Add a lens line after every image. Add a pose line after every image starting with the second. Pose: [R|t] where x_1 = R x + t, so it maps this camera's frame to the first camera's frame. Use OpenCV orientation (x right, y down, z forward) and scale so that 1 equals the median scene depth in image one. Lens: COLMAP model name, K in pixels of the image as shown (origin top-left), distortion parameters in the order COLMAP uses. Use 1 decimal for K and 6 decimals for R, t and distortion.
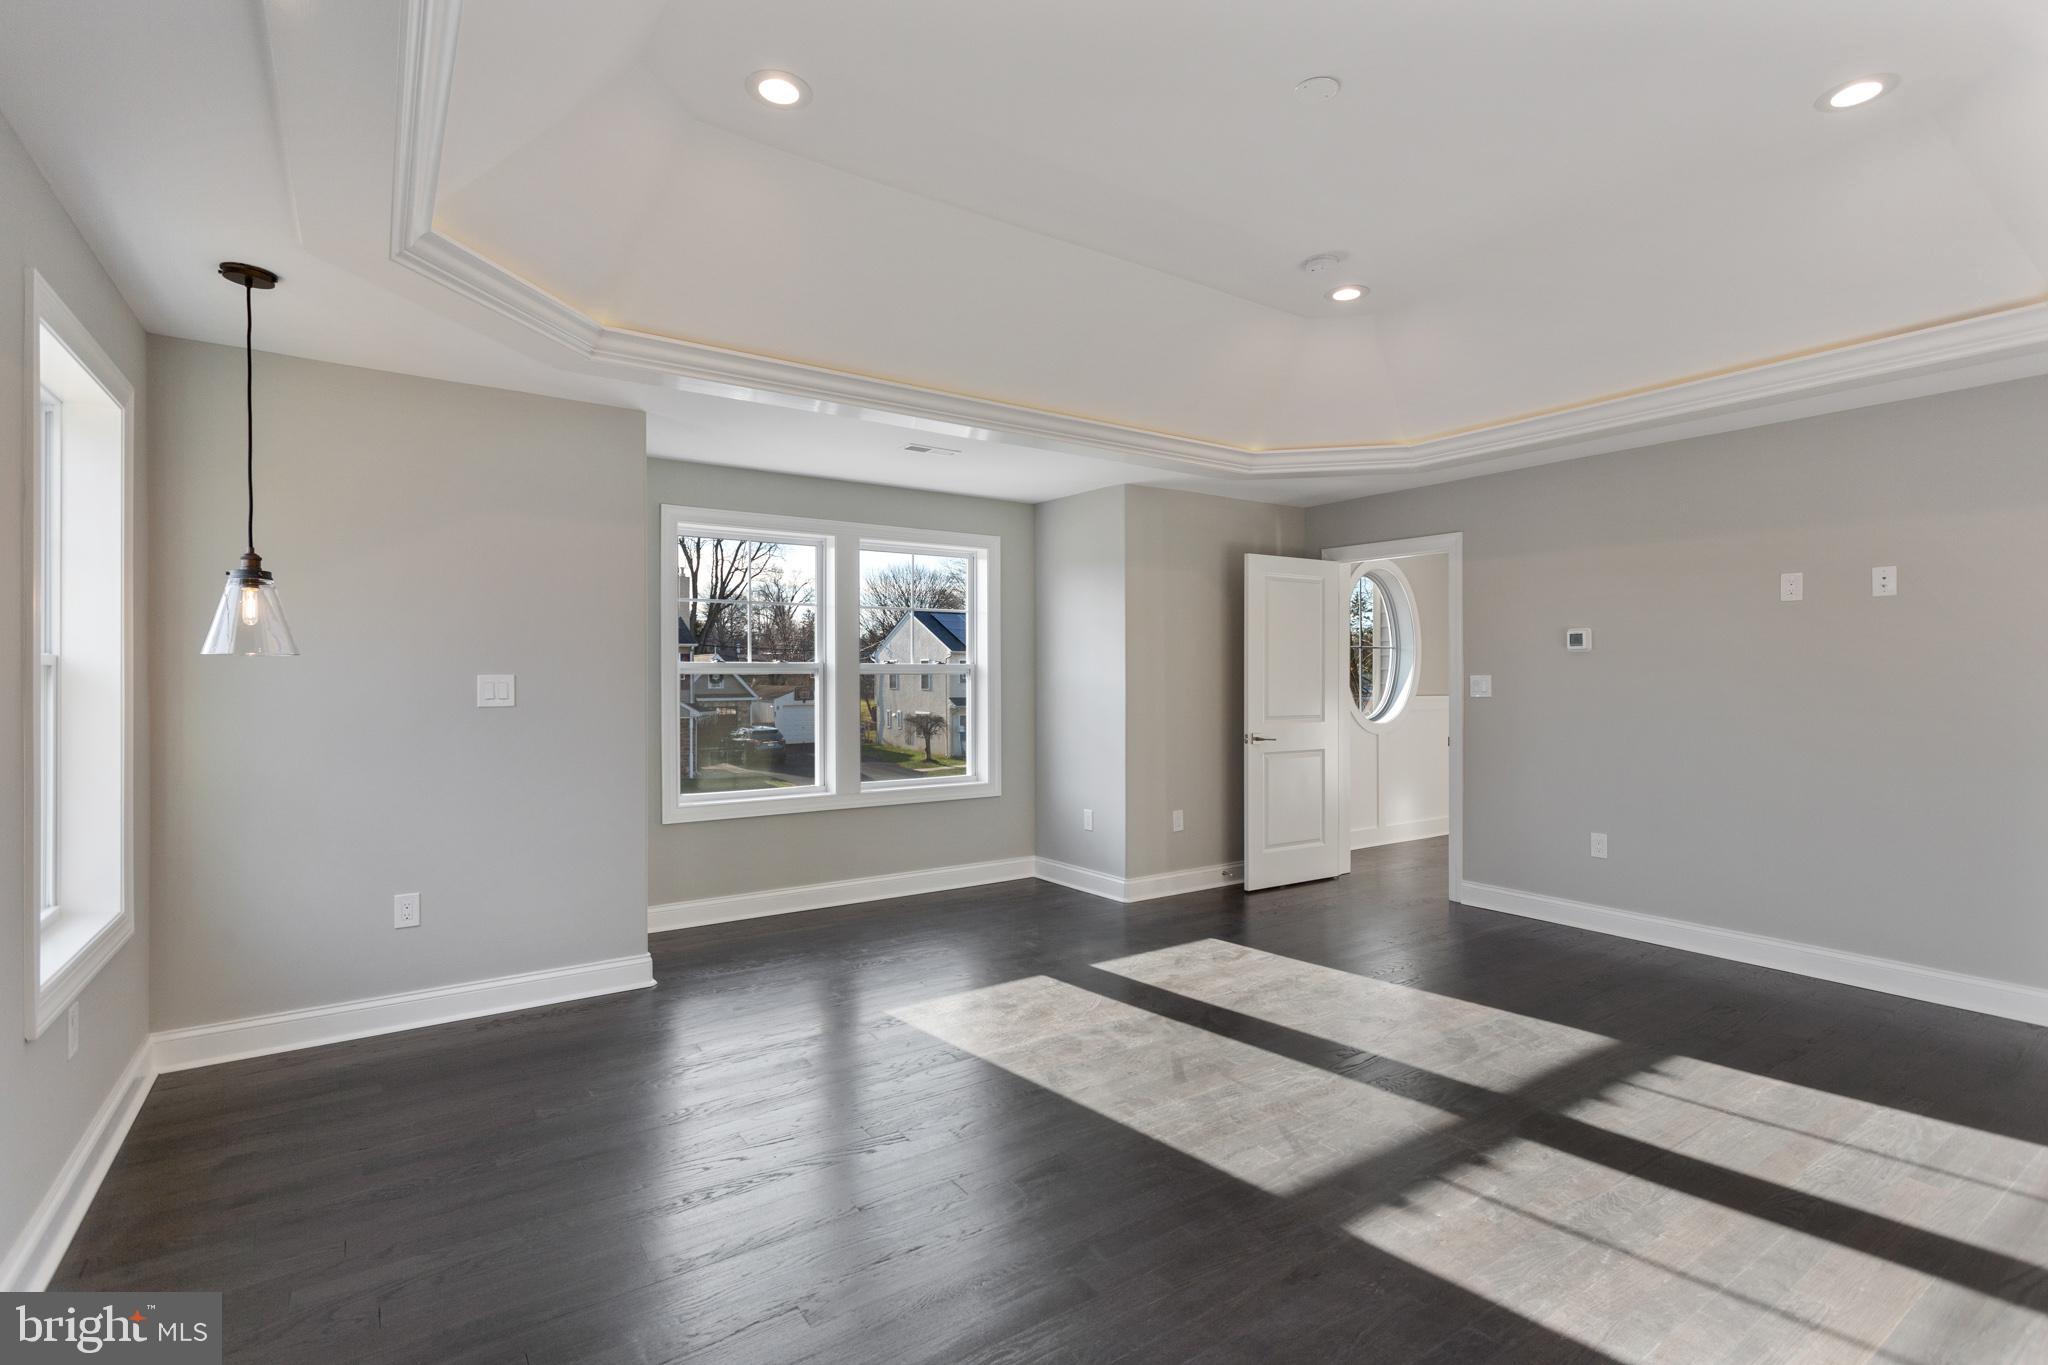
lens RADIAL K [[961.9, 0, 1060.9], [0, 961.9, 673.2], [0, 0, 1]] dist [0.016783, 0.000131]
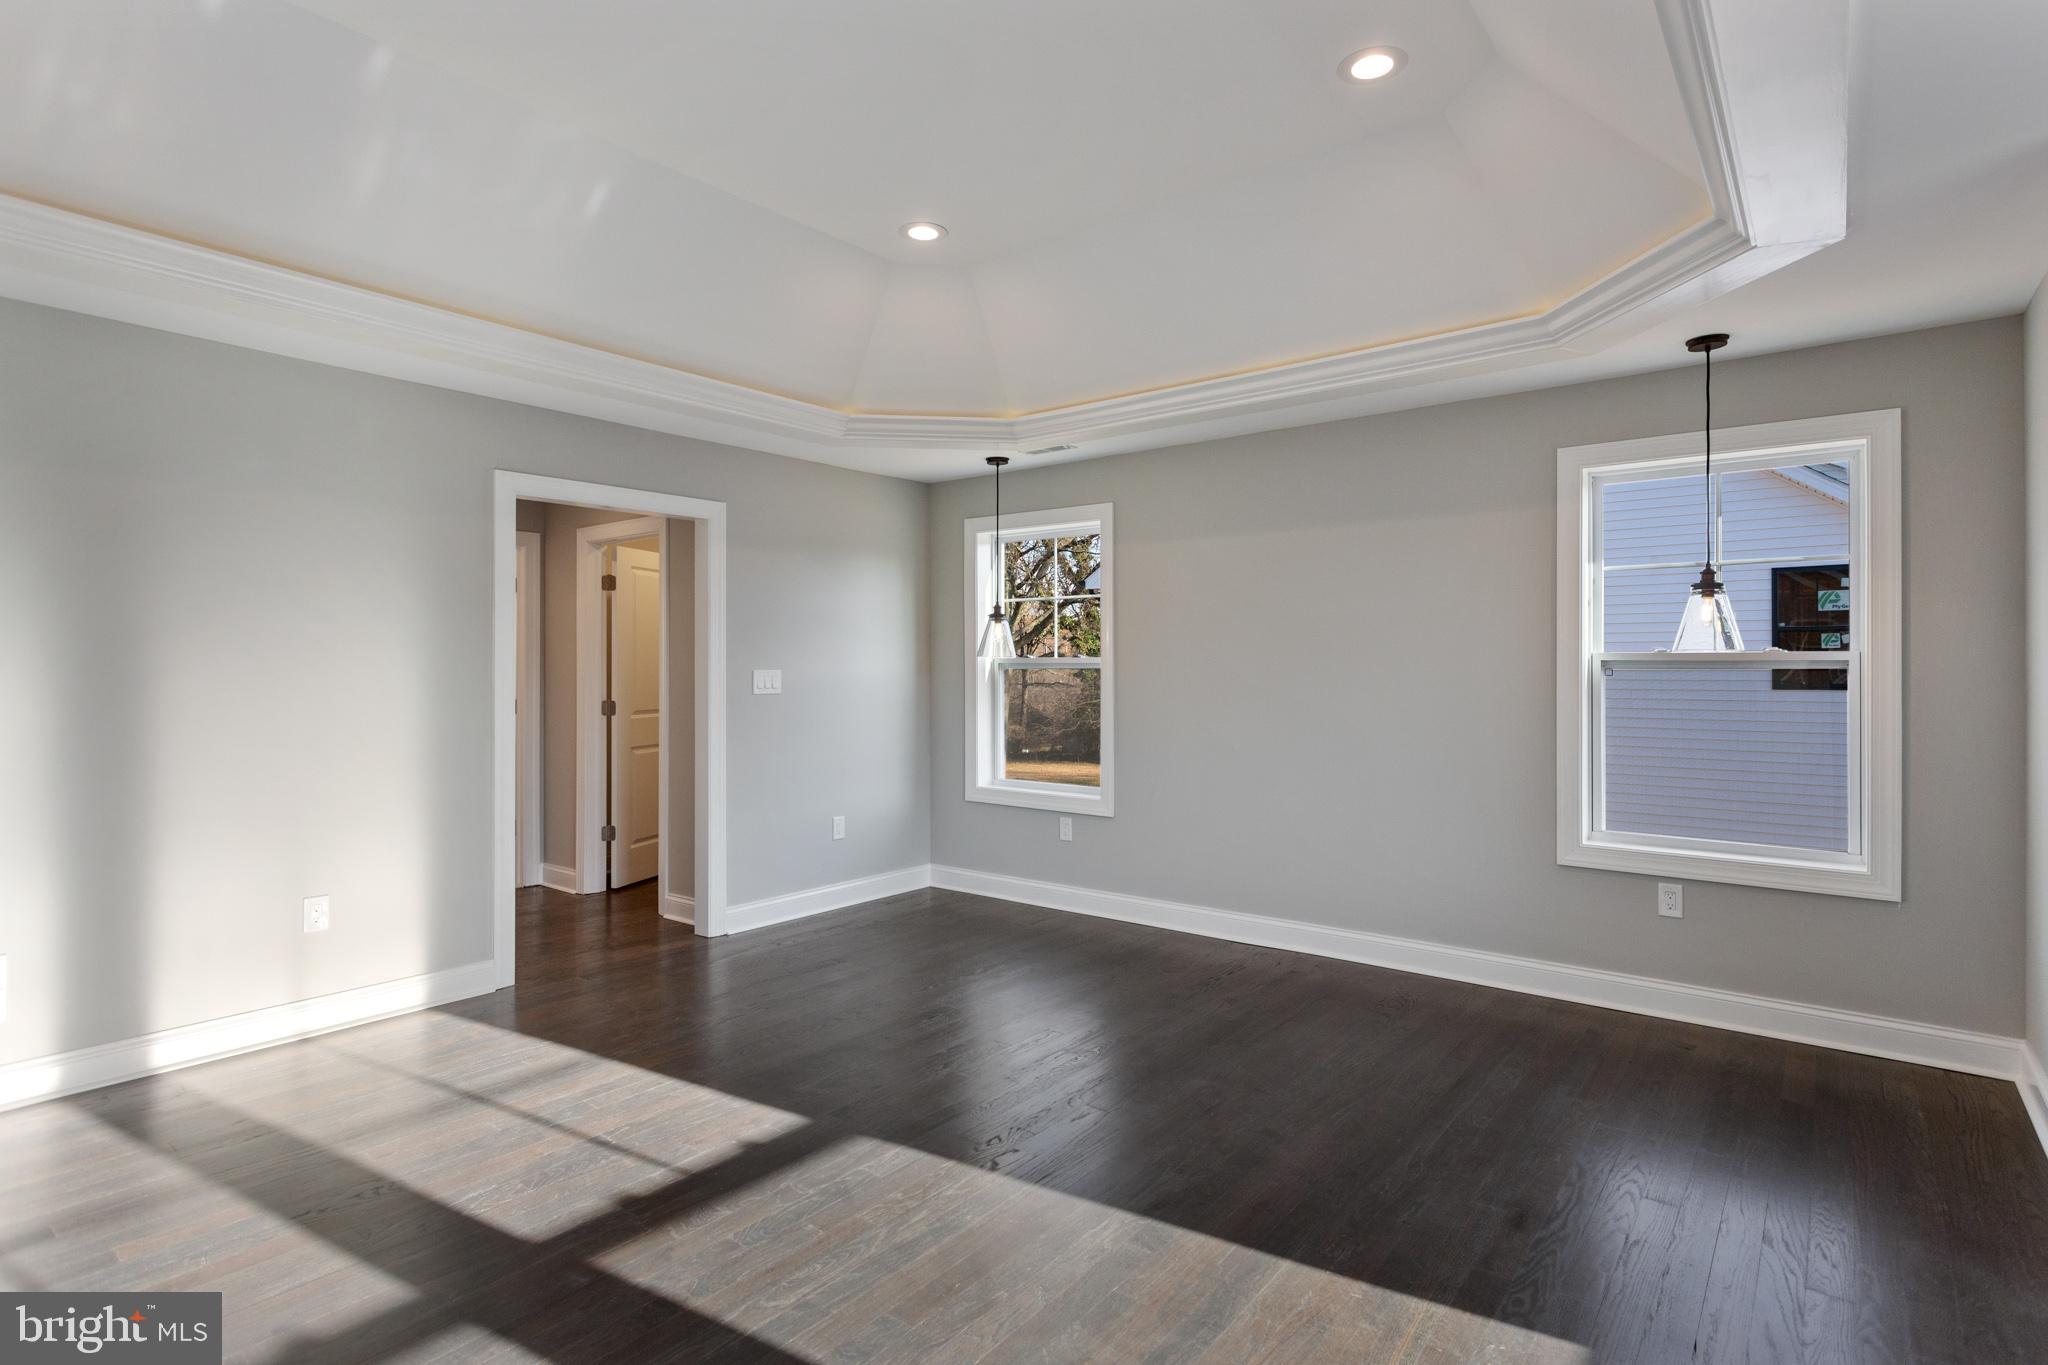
lens RADIAL K [[1014.2, 0, 1060.5], [0, 1014.2, 669.7], [0, 0, 1]] dist [0.000566, 0.000244]
pose [[-0.957921, 0.002714, -0.287018, 0.255353], [0.001612, 0.999990, 0.004075, -0.003274], [0.287027, 0.003441, -0.957916, 1.597382]]
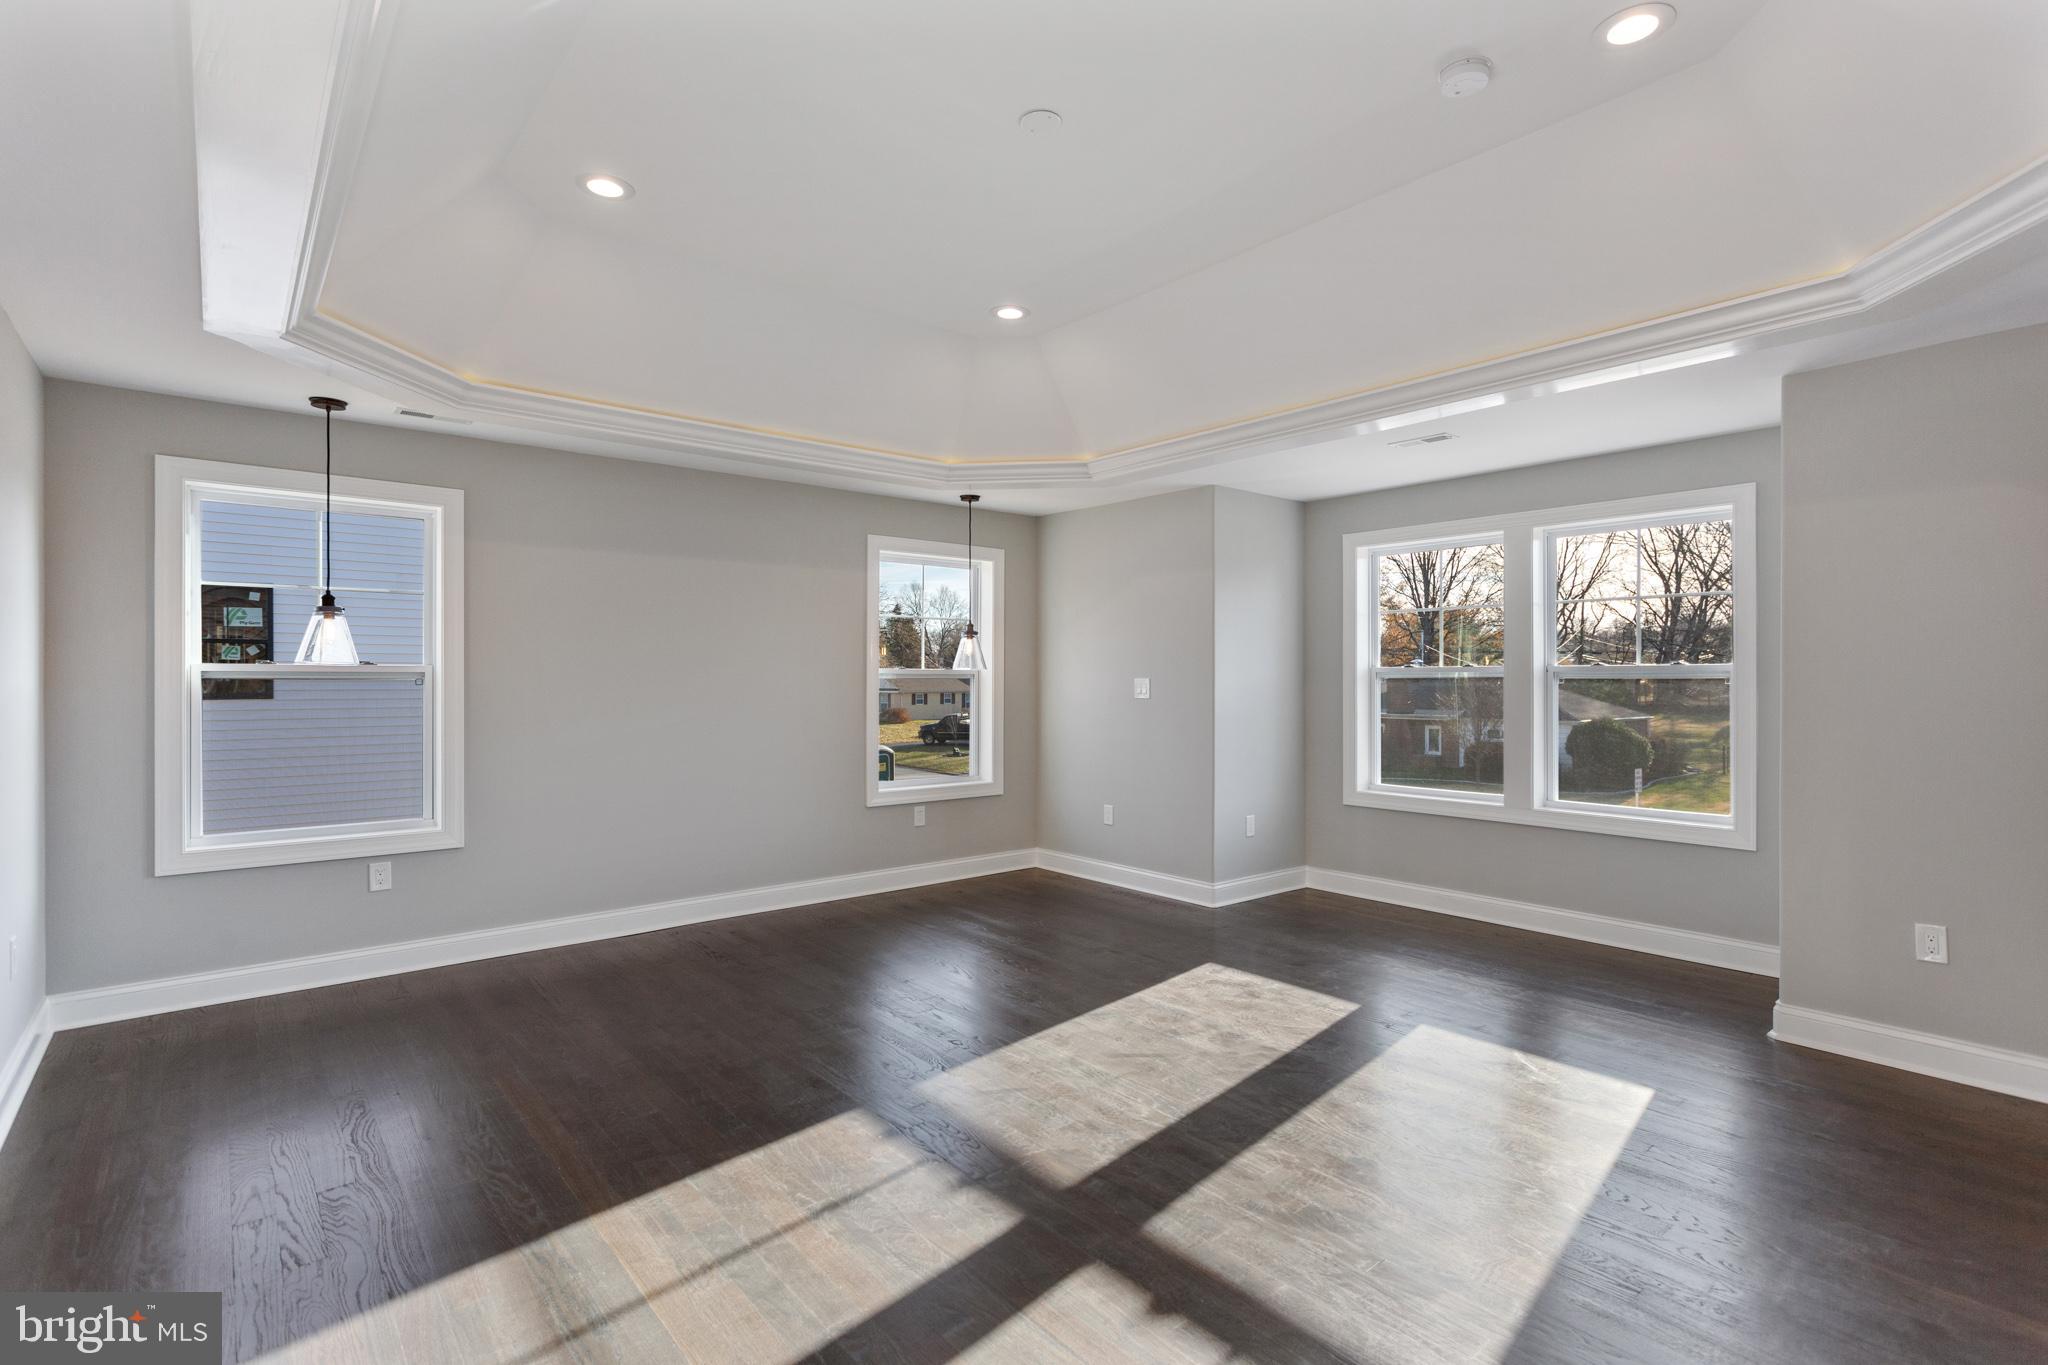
lens RADIAL K [[971.6, 0, 1025.6], [0, 971.6, 674.5], [0, 0, 1]] dist [-0.000614, 0.000110]
pose [[0.076959, -0.004381, -0.997025, 1.115041], [0.001022, 0.999990, -0.004316, 0.001760], [0.997034, -0.000687, 0.076962, 0.765204]]
